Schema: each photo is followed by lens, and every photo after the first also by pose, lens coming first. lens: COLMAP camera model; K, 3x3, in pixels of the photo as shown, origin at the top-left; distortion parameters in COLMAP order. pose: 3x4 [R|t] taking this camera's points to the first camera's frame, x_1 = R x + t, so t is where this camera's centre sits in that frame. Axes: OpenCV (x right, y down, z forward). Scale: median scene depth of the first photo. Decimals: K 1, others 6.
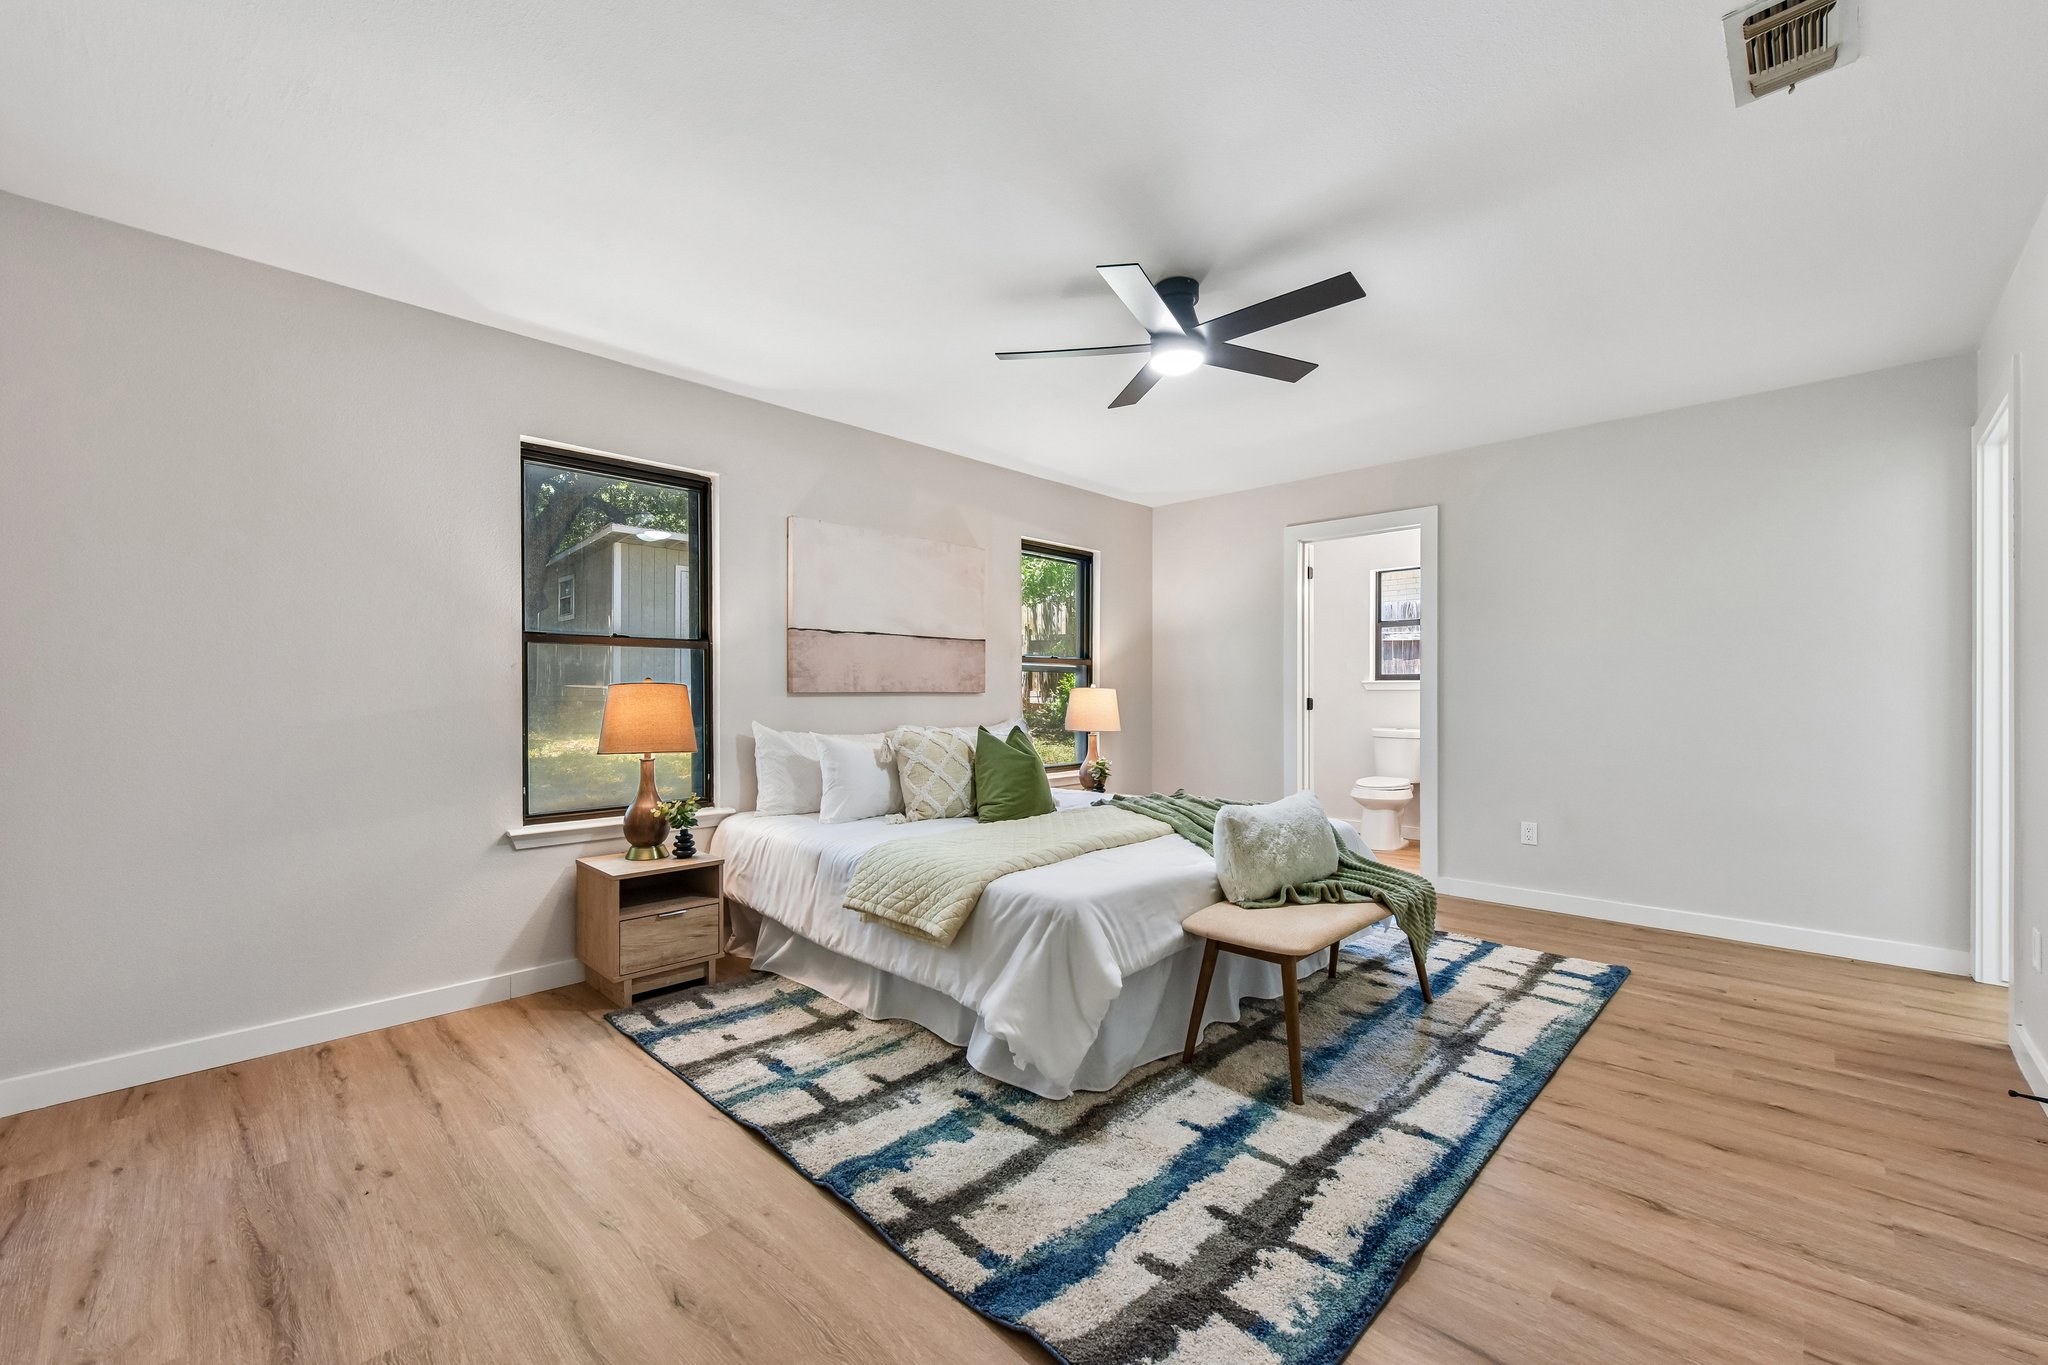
lens RADIAL K [[818.0, 0, 1024.0], [0, 818.0, 682.5], [0, 0, 1]] dist [-0.000686, -0.000624]
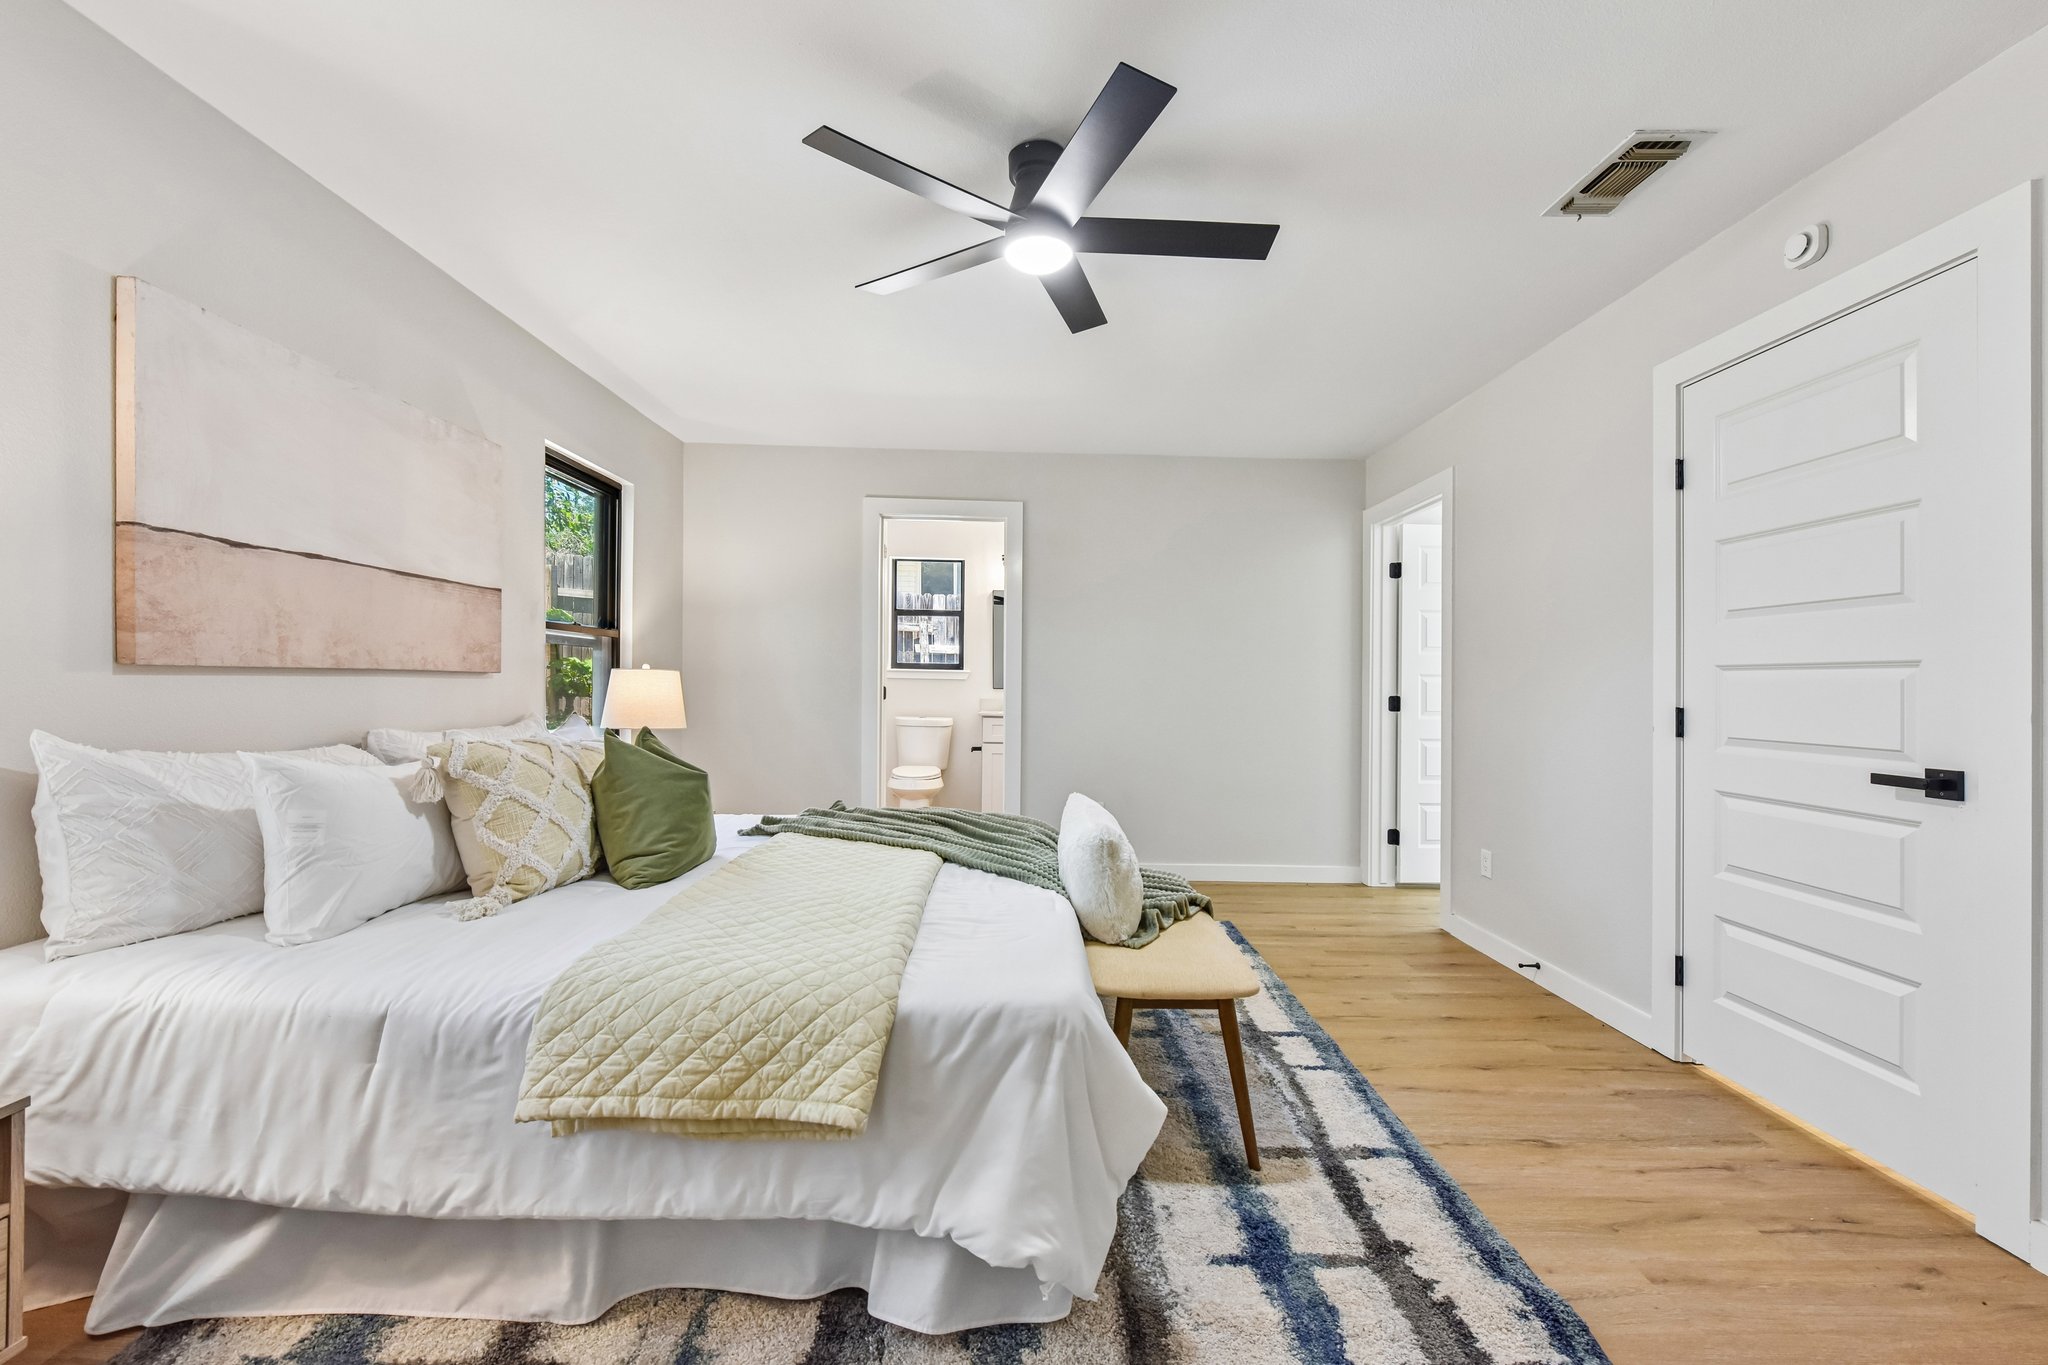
lens RADIAL K [[808.5, 0, 1024.0], [0, 808.5, 682.5], [0, 0, 1]] dist [0.000614, -0.000818]
pose [[0.708665, 0.015228, 0.705381, -0.354756], [-0.028328, 0.999575, 0.006880, 0.007103], [-0.704976, -0.024858, 0.708795, 0.473345]]
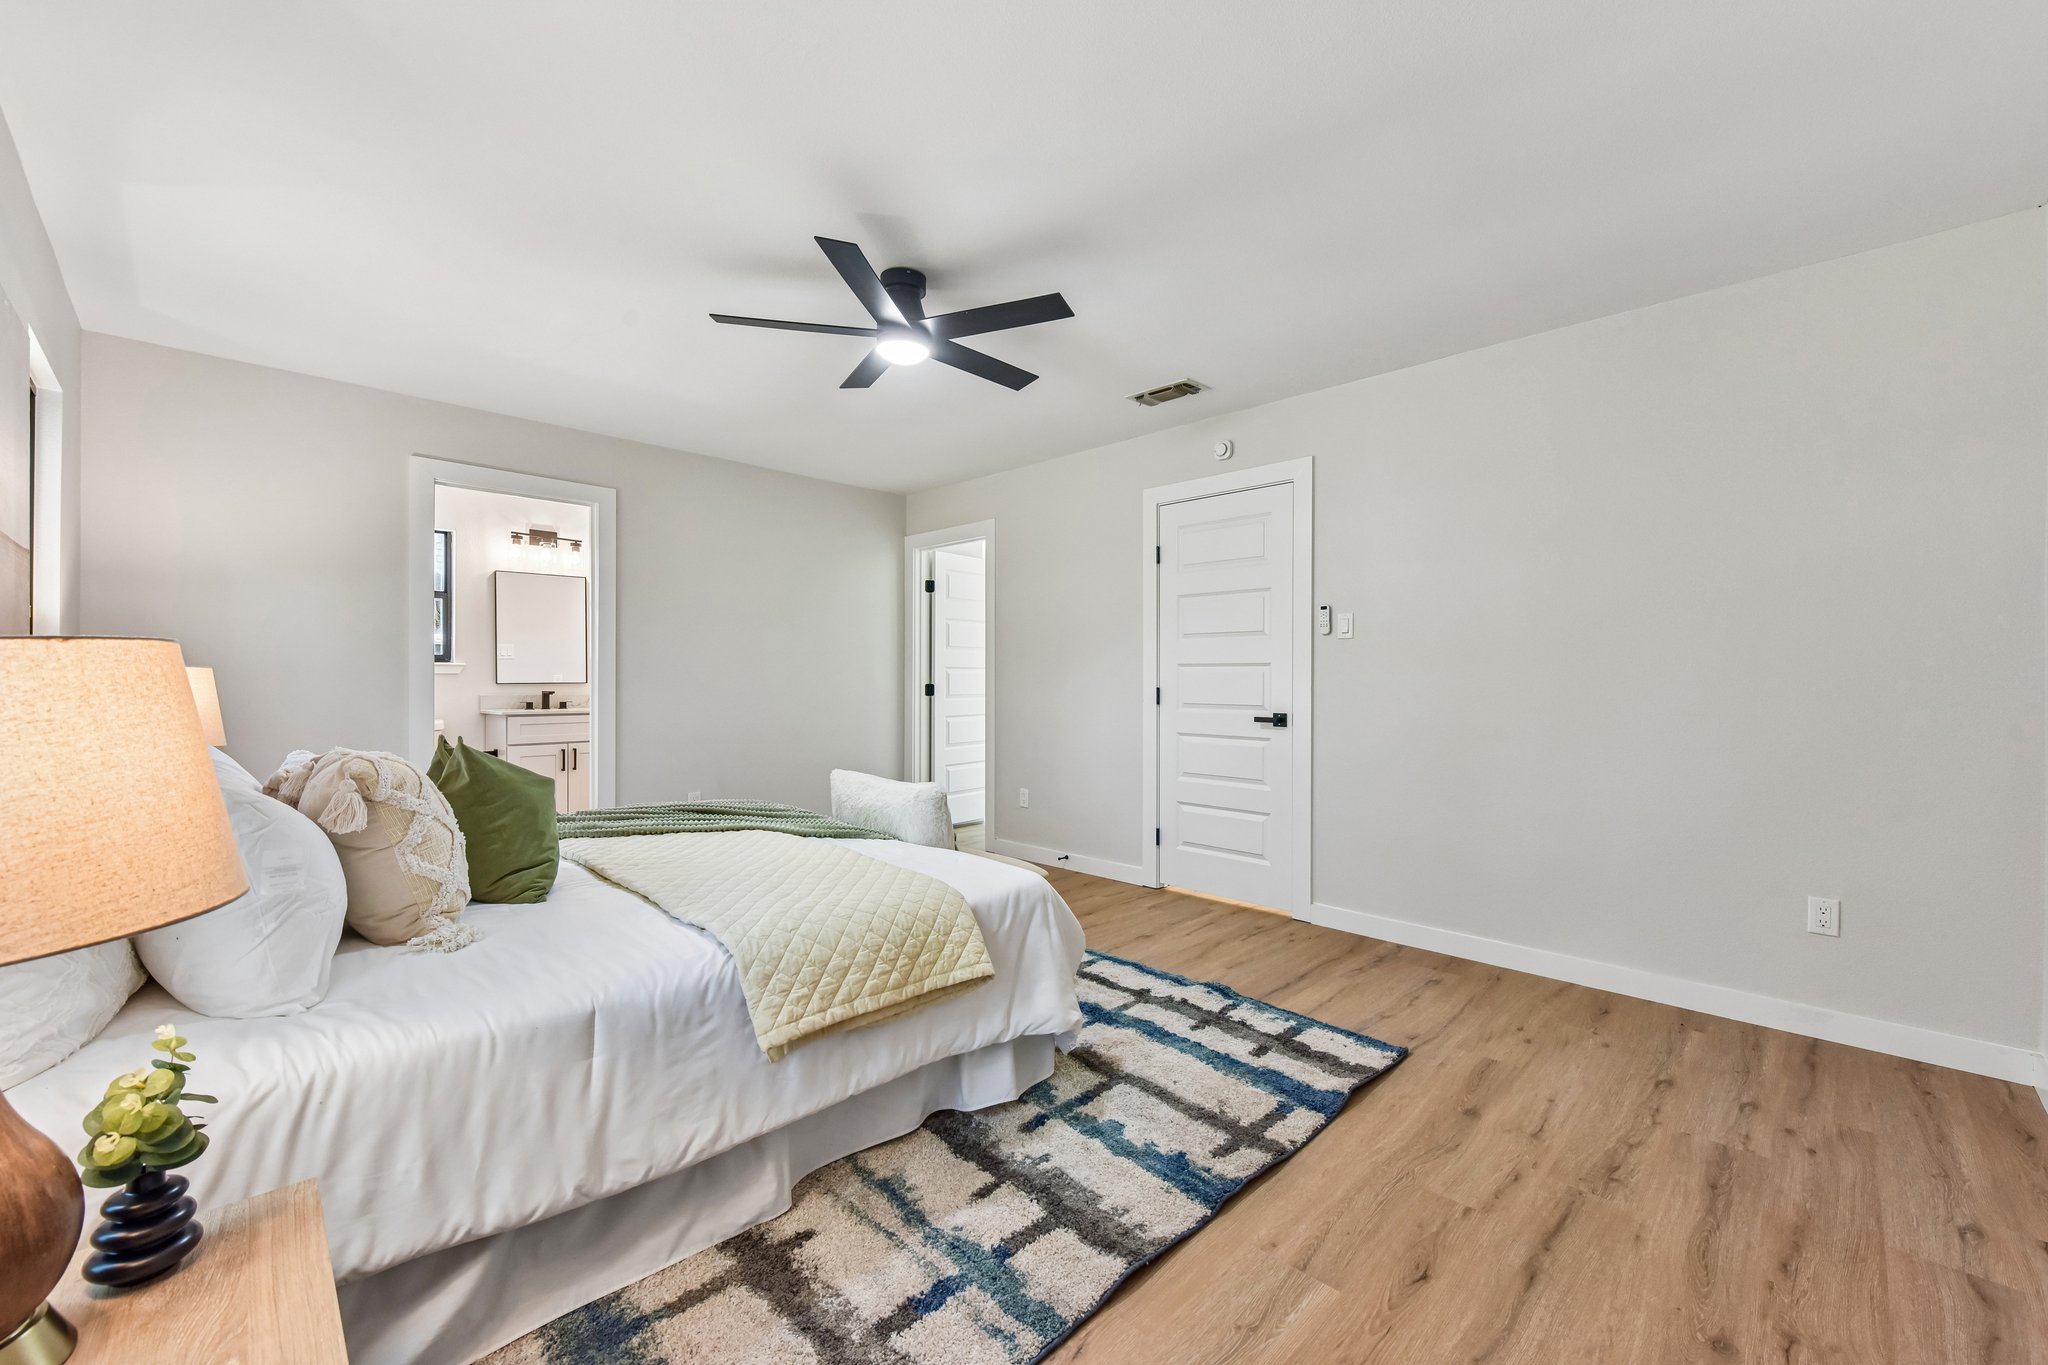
lens RADIAL K [[820.6, 0, 1024.0], [0, 820.6, 682.5], [0, 0, 1]] dist [0.011509, -0.009257]
pose [[0.014779, -0.001989, 0.999889, -0.812546], [-0.017971, 0.999836, 0.002255, 0.011758], [-0.999729, -0.018002, 0.014741, 0.833848]]
